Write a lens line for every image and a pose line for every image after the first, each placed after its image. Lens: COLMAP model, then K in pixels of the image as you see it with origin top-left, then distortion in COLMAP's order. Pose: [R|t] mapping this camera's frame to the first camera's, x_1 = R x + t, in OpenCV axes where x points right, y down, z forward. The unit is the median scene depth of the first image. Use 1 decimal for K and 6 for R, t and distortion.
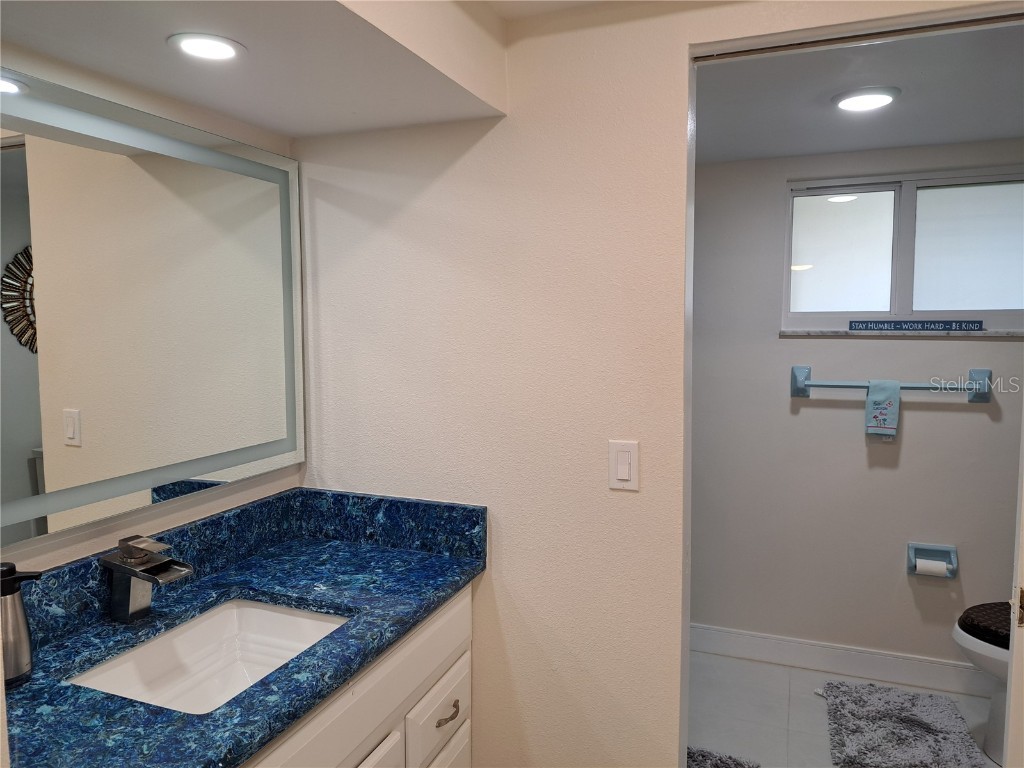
lens RADIAL K [[731.4, 0, 510.6], [0, 731.4, 386.8], [0, 0, 1]] dist [0.075307, -0.082277]
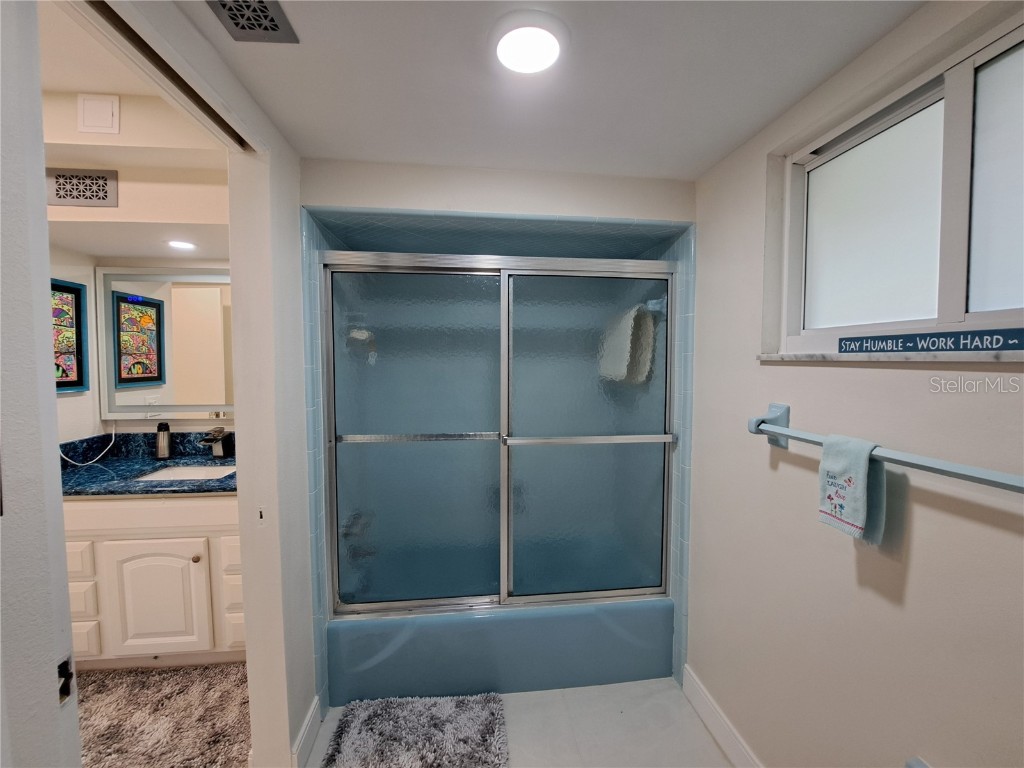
lens RADIAL K [[408.8, 0, 511.2], [0, 408.8, 378.1], [0, 0, 1]] dist [-0.012017, -0.001424]
pose [[0.459970, 0.039364, -0.887061, 0.646636], [-0.077279, 0.997001, 0.004171, -0.035795], [0.884565, 0.066633, 0.461633, 0.606719]]
